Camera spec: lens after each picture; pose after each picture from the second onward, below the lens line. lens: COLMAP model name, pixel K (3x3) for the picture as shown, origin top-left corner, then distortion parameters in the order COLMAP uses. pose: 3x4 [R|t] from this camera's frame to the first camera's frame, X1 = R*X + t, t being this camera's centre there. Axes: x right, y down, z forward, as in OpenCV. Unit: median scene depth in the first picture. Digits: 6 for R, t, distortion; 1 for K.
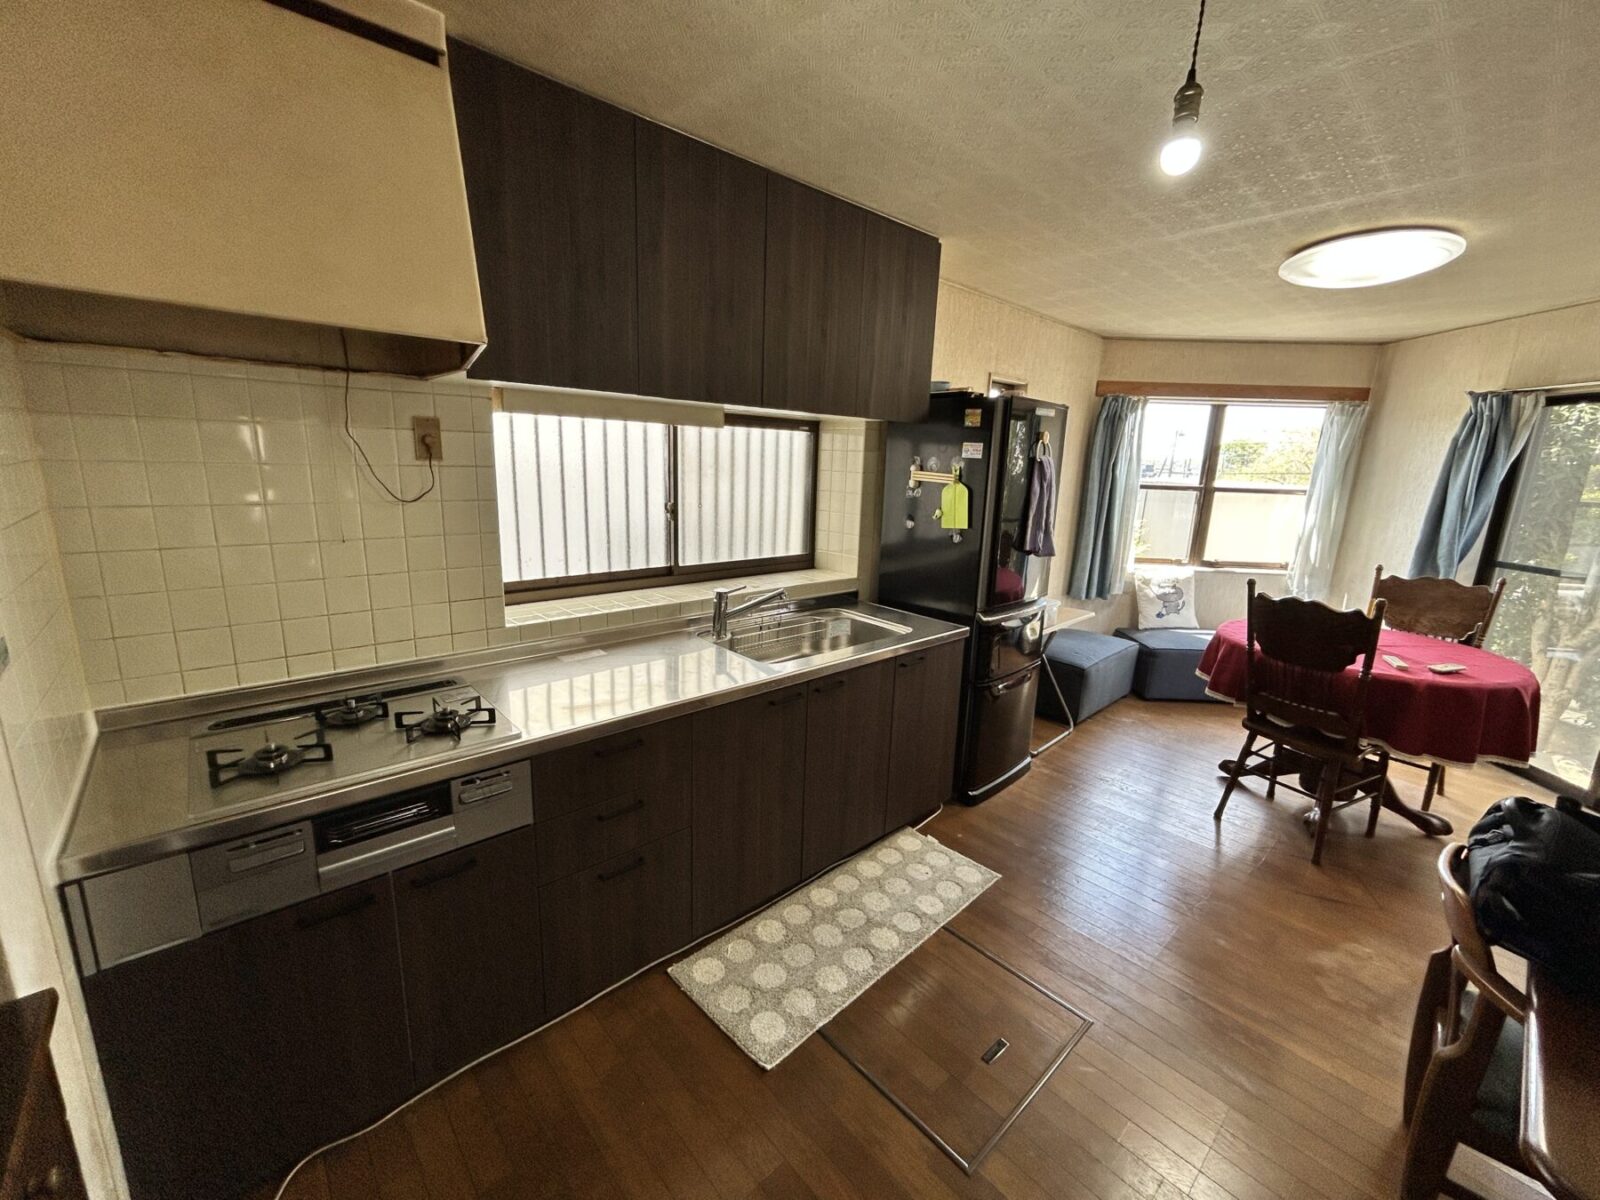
lens RADIAL K [[652.9, 0, 798.6], [0, 652.9, 596.1], [0, 0, 1]] dist [0.000518, 0.000448]
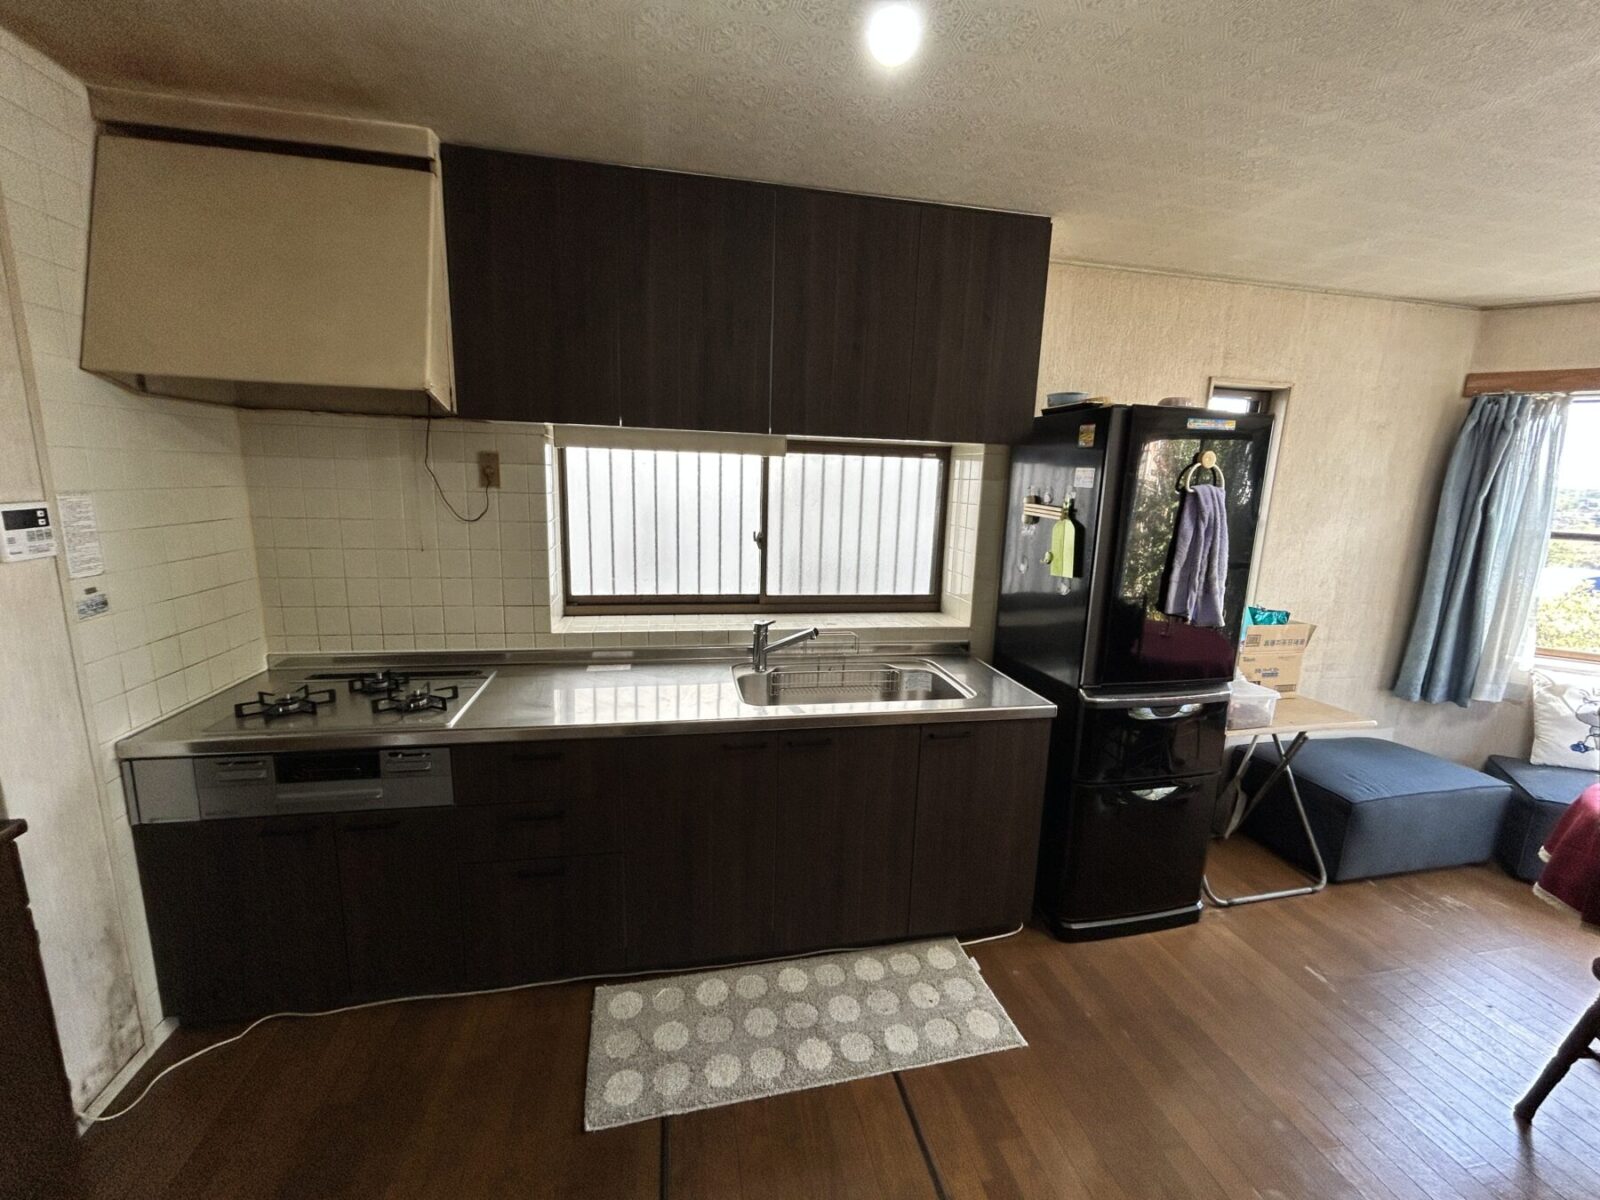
lens RADIAL K [[652.9, 0, 798.6], [0, 652.9, 596.1], [0, 0, 1]] dist [0.000518, 0.000448]
pose [[0.858401, 0.084635, -0.505949, 0.396153], [-0.109310, 0.993822, -0.019212, -0.033574], [0.501197, 0.071797, 0.862349, 0.182279]]
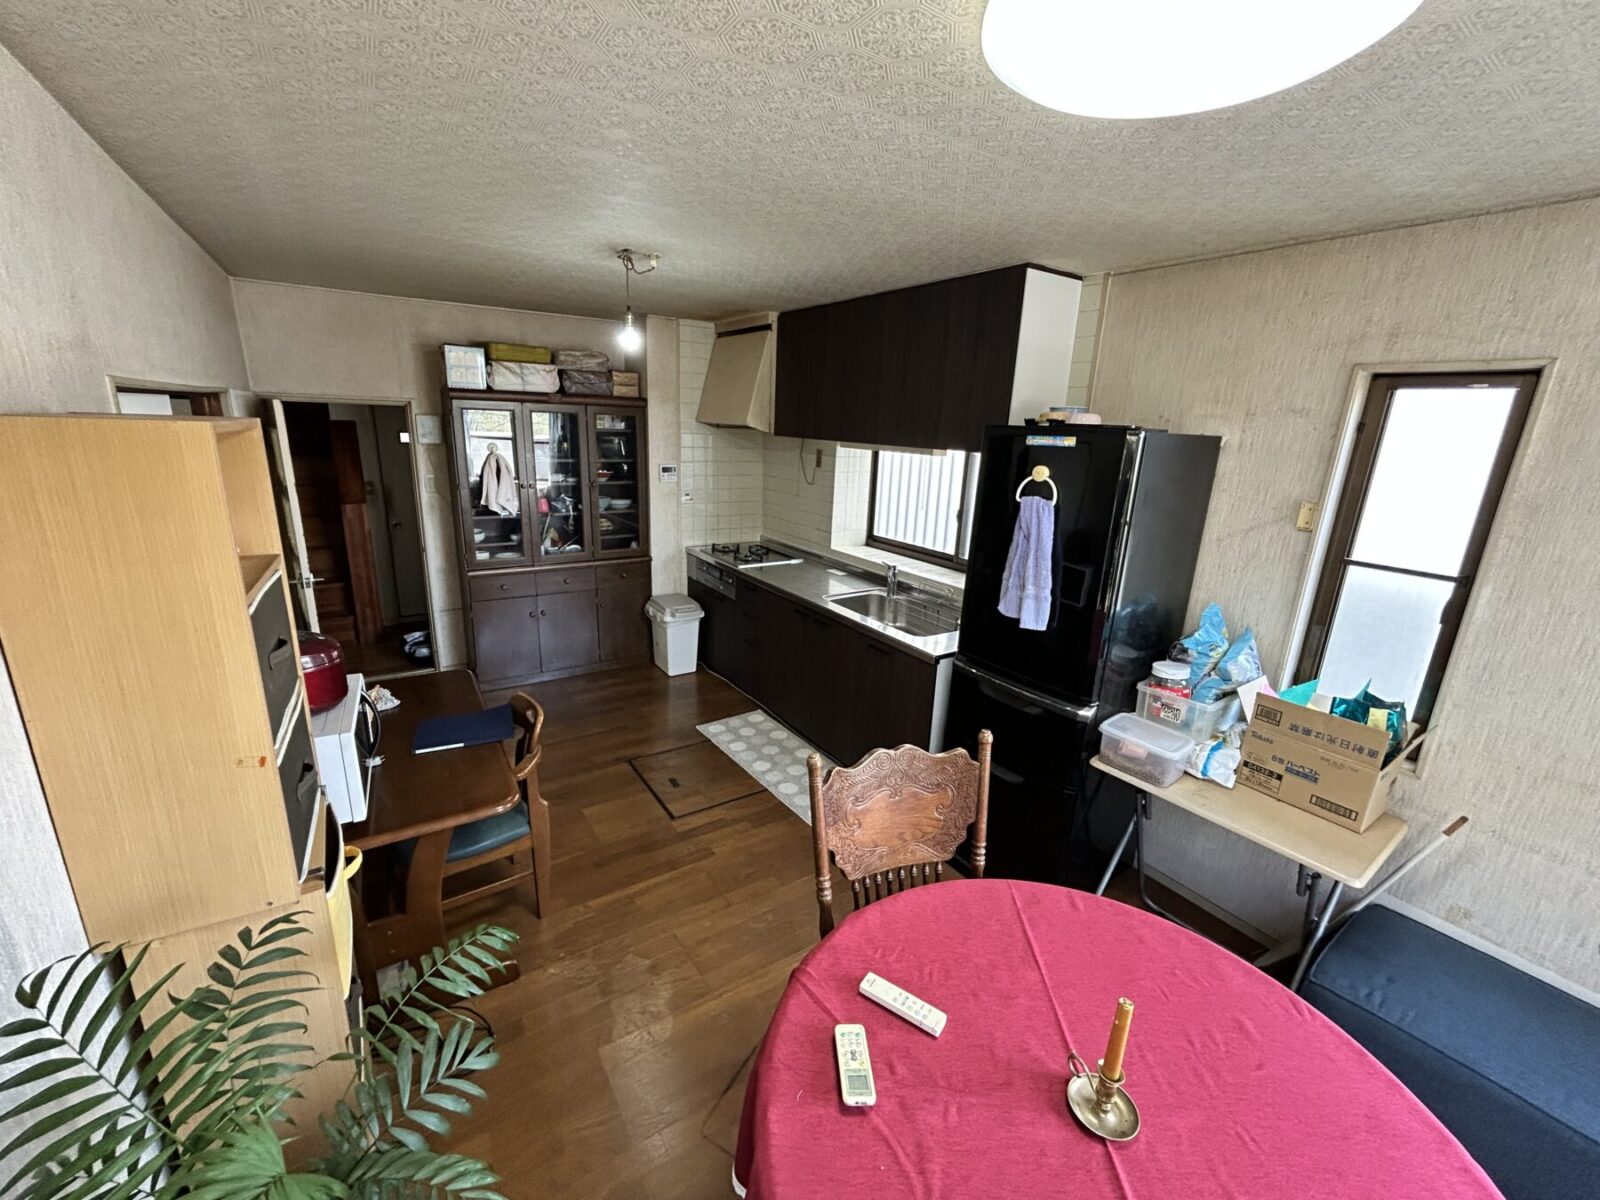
lens RADIAL K [[652.9, 0, 798.6], [0, 652.9, 596.1], [0, 0, 1]] dist [0.000518, 0.000448]
pose [[-0.153585, 0.218448, -0.963687, 1.296955], [-0.251145, 0.934603, 0.251881, -0.248736], [0.955687, 0.280711, -0.088679, 0.903755]]
